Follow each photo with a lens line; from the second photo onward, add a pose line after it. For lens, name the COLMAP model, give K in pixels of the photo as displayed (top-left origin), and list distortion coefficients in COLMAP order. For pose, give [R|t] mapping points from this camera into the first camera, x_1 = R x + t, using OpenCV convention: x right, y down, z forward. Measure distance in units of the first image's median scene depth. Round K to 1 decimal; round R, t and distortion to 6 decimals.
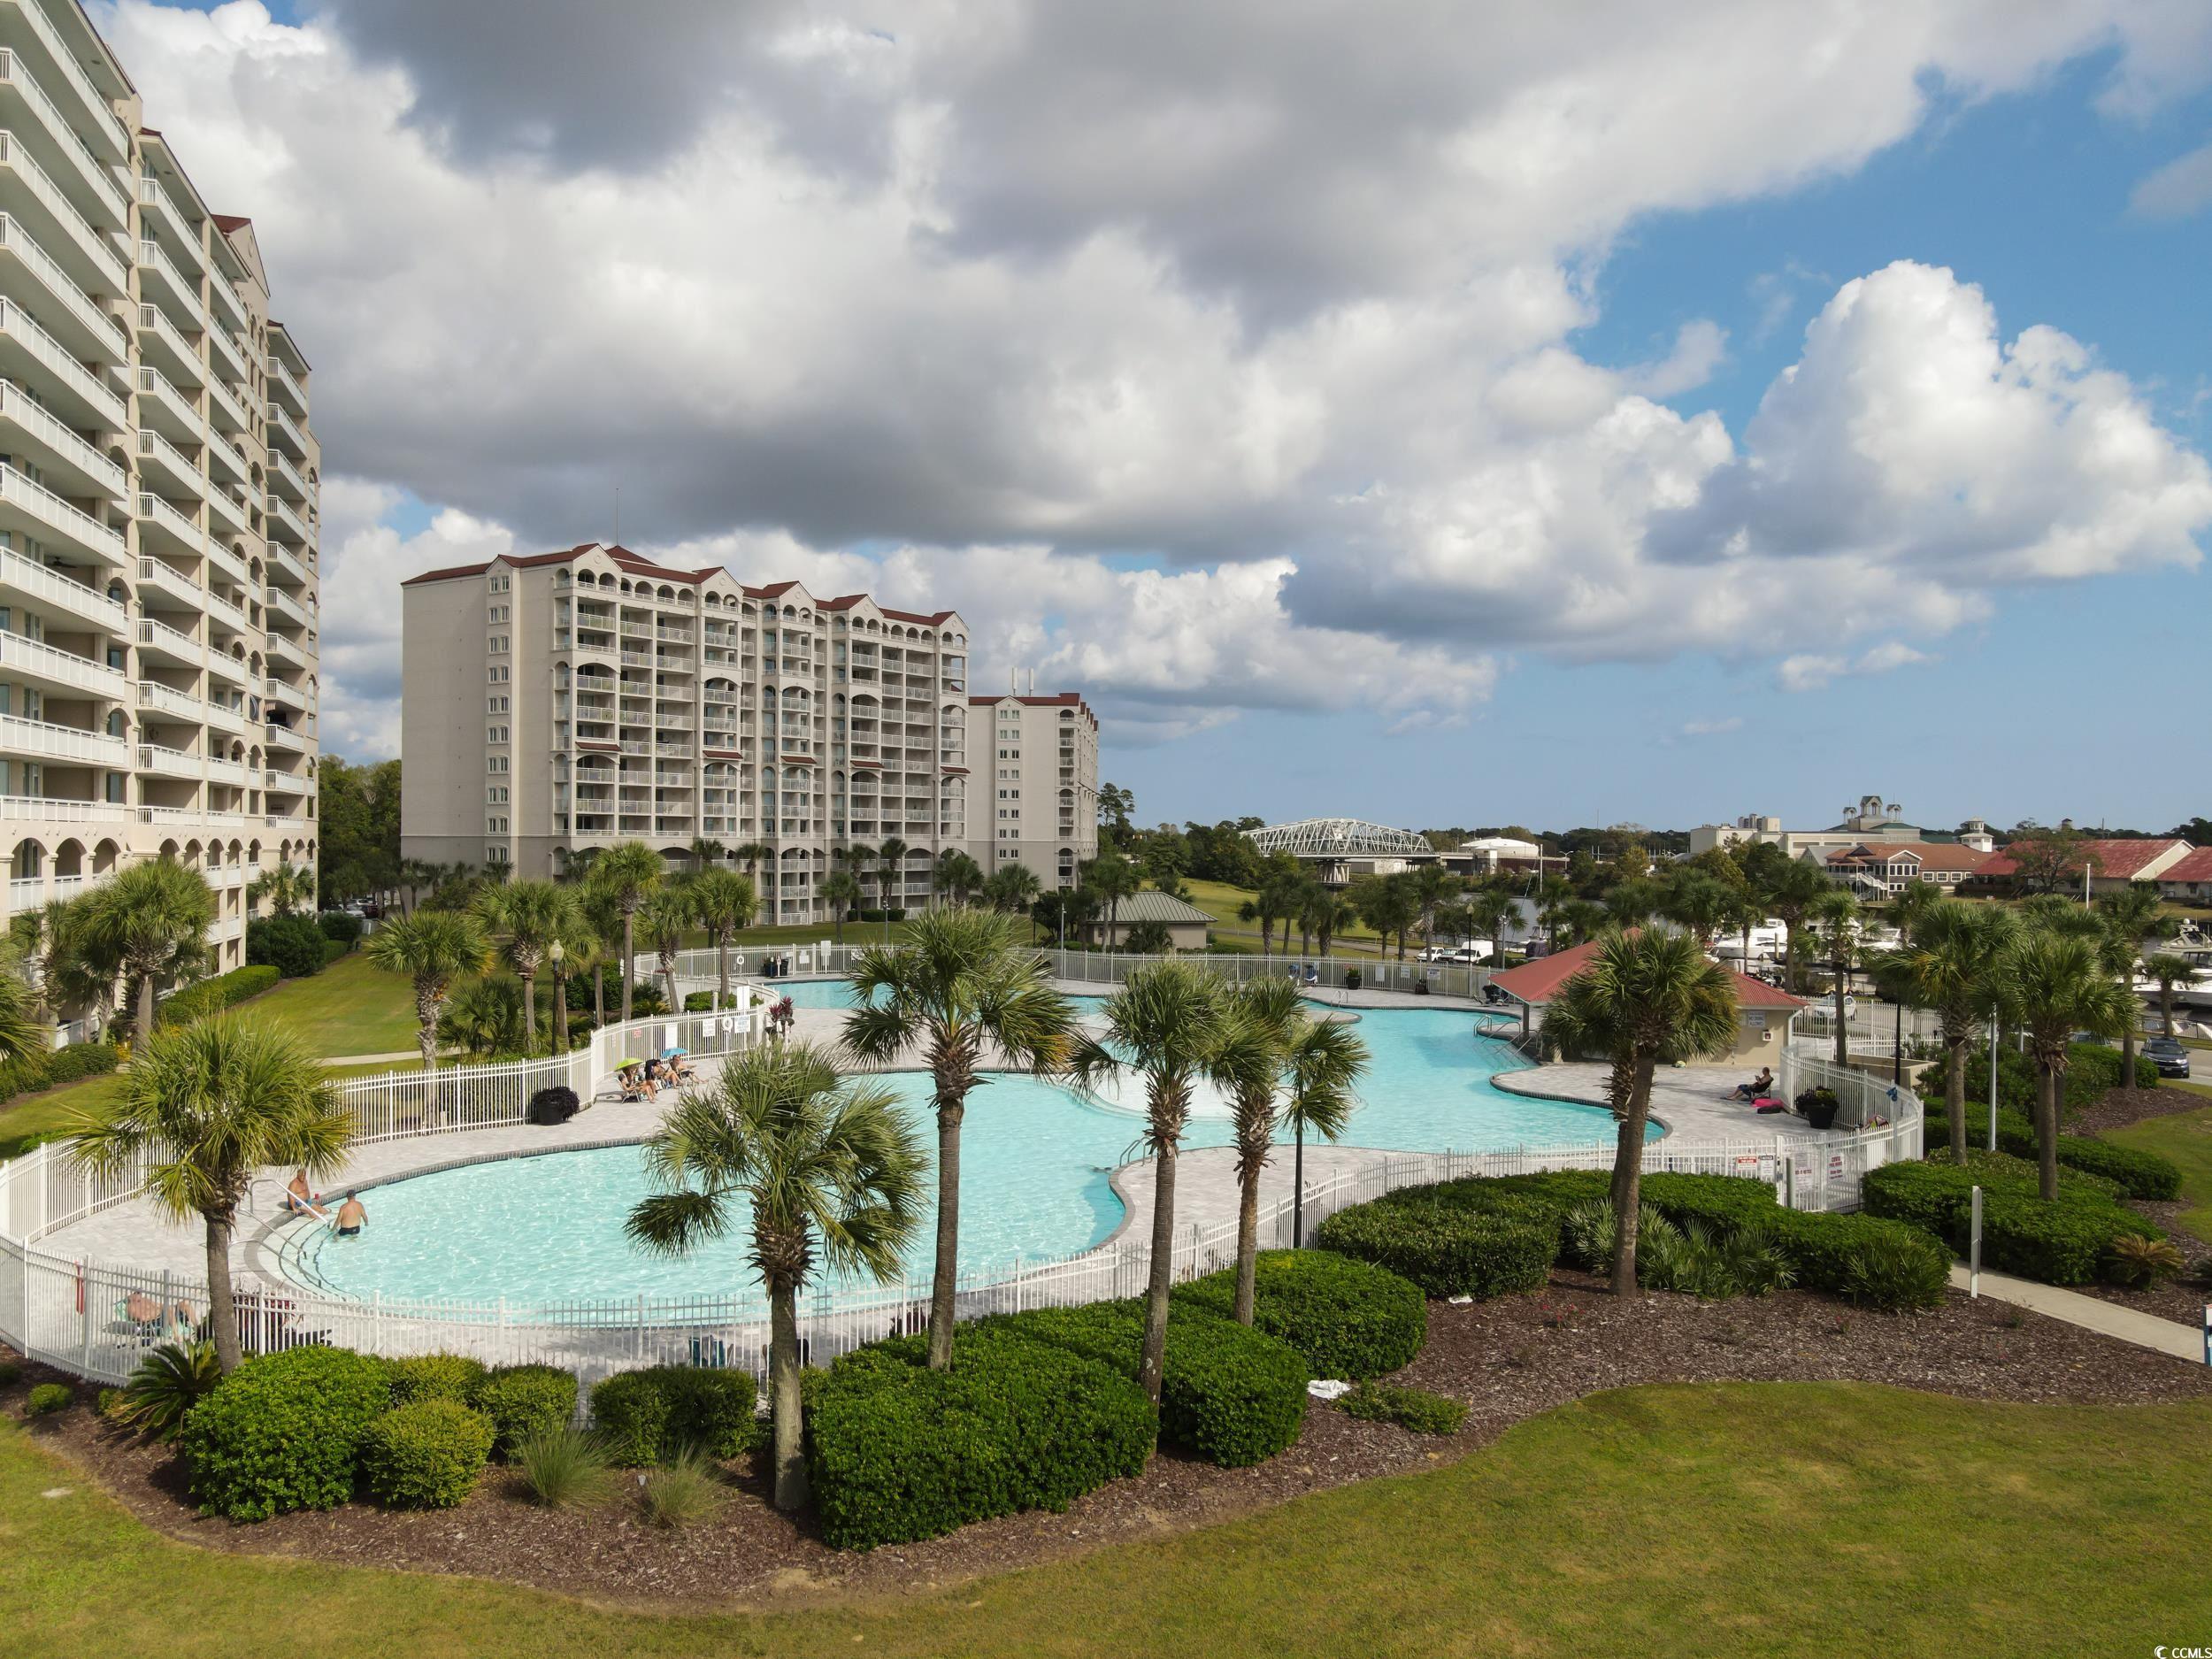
lens RADIAL K [[1623.1, 0, 1104.3], [0, 1623.1, 846.5], [0, 0, 1]] dist [-0.005979, 0.041460]
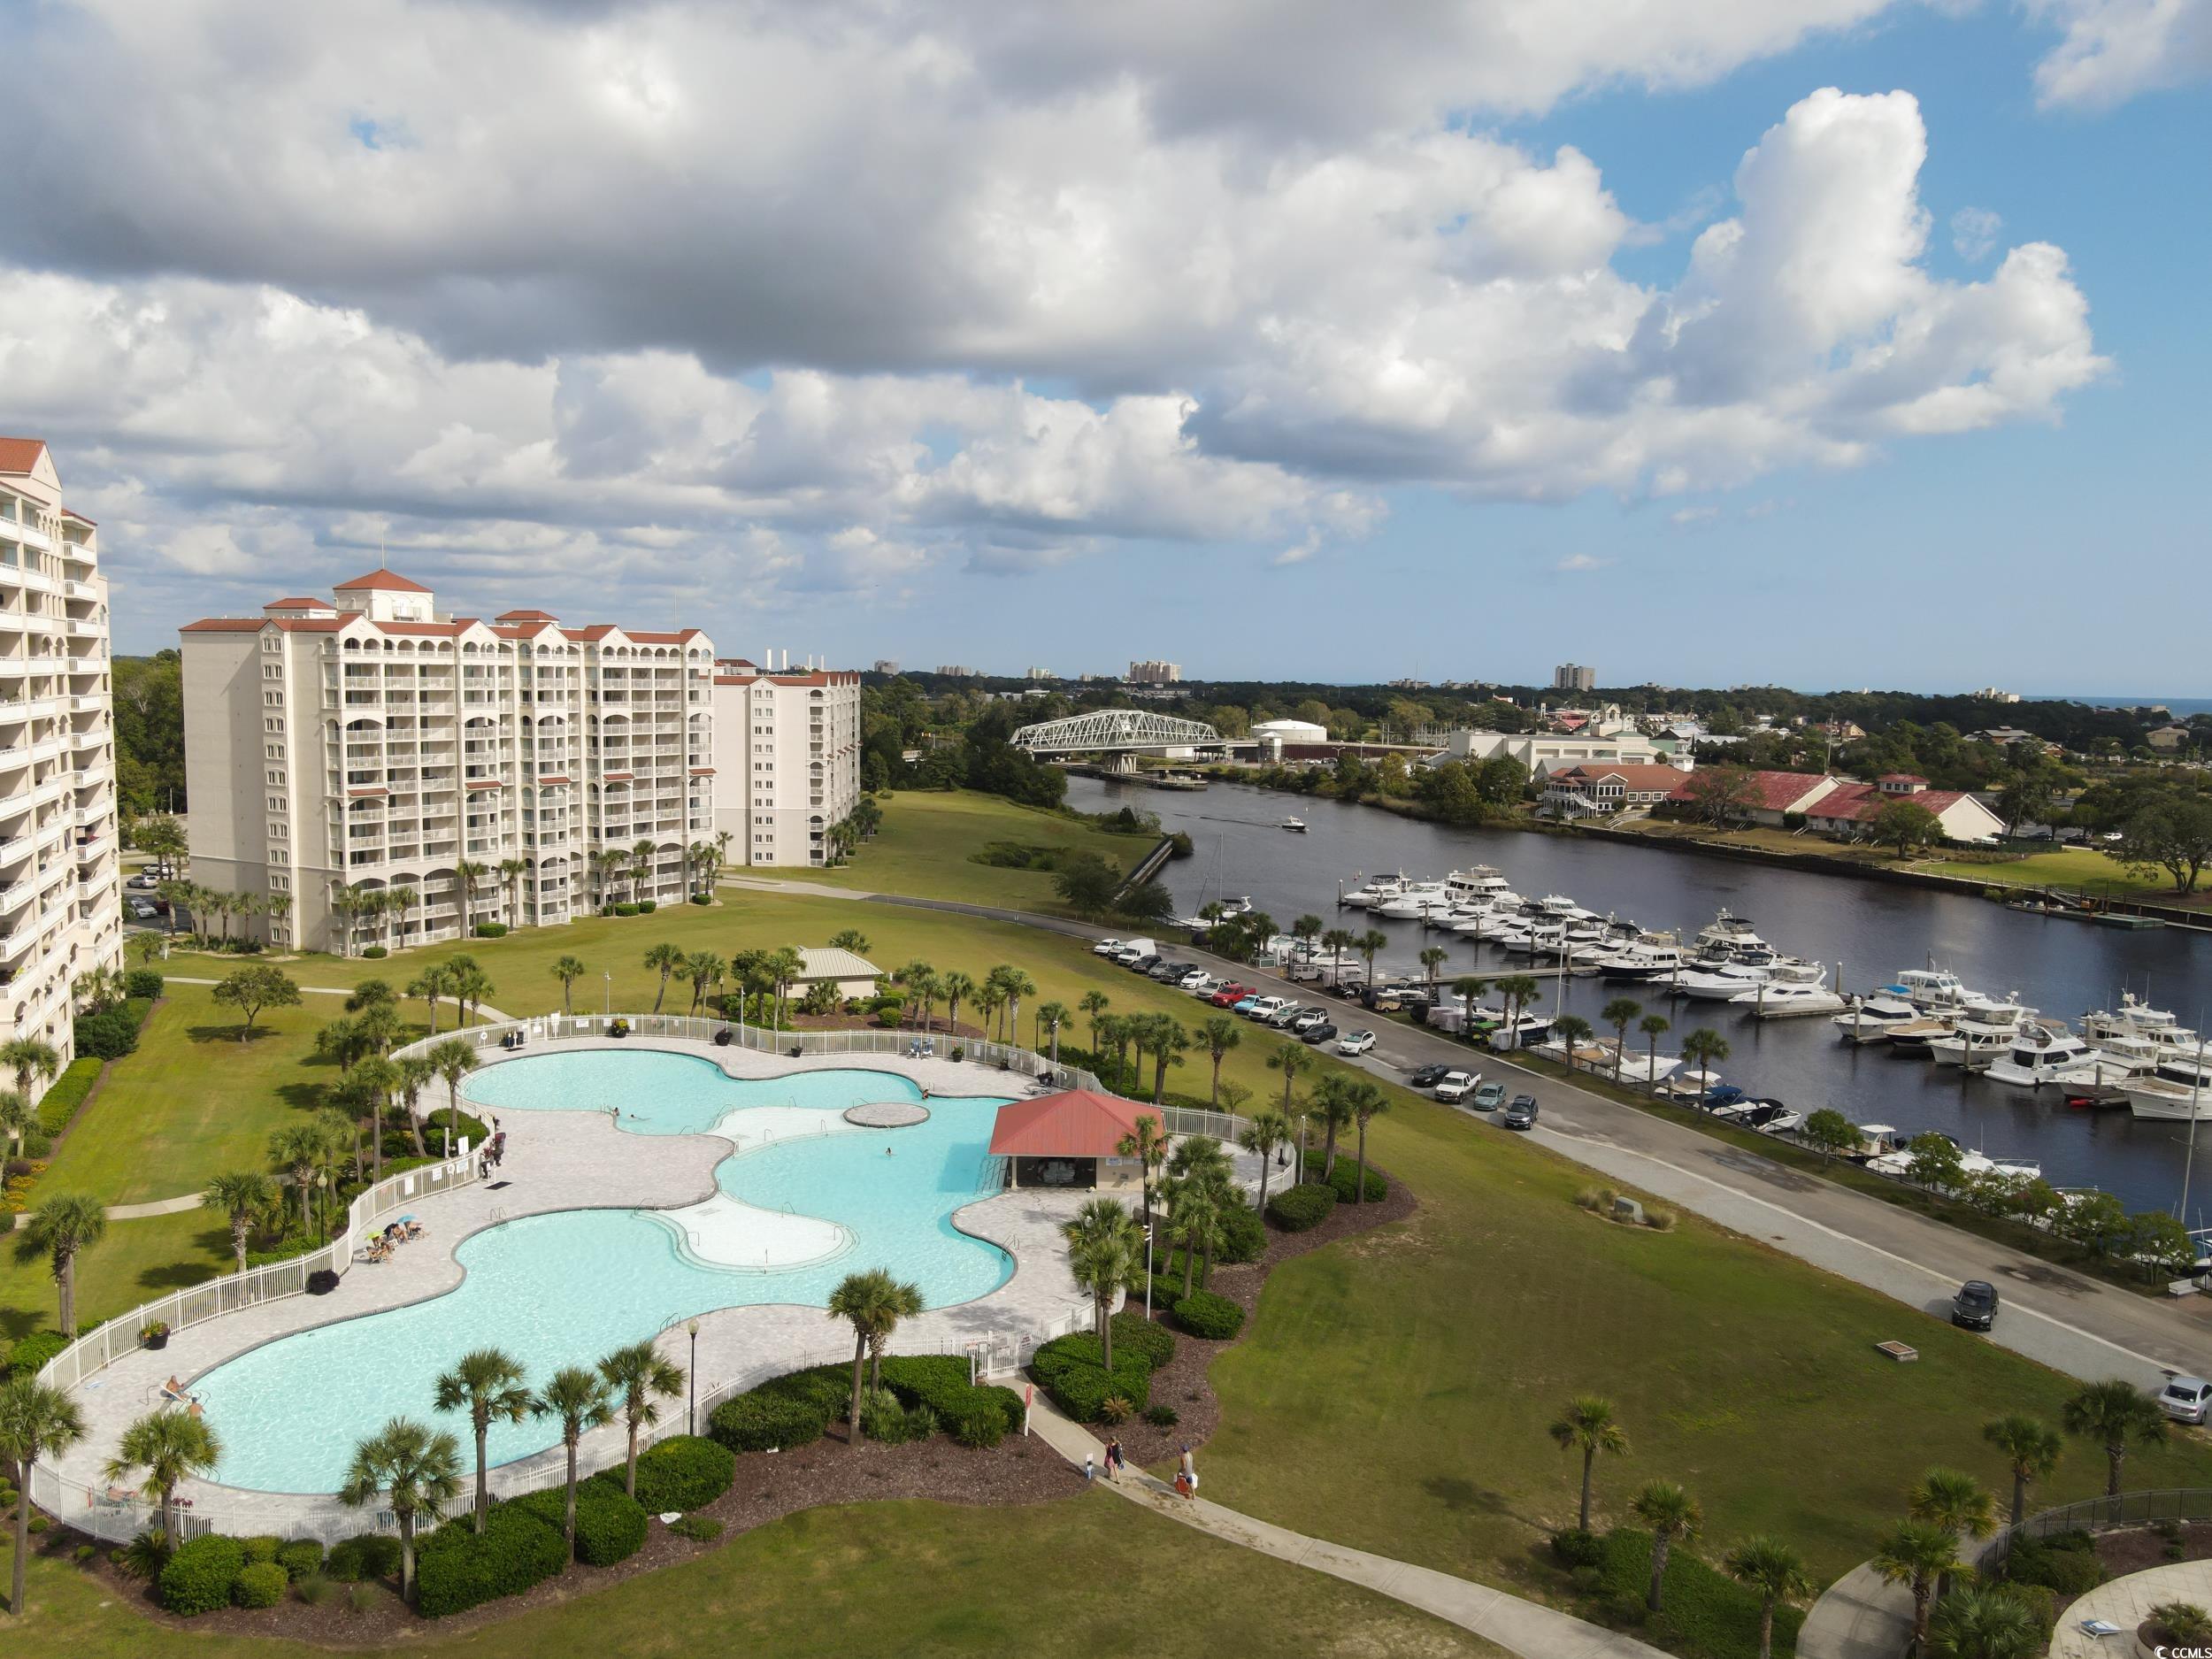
lens RADIAL K [[1666.0, 0, 1104.1], [0, 1666.0, 843.8], [0, 0, 1]] dist [0.003187, 0.019874]
pose [[0.995006, 0.000262, 0.099819, 0.084474], [-0.010350, 0.994878, 0.100553, -0.141139], [-0.099281, -0.101084, 0.989912, -0.214088]]
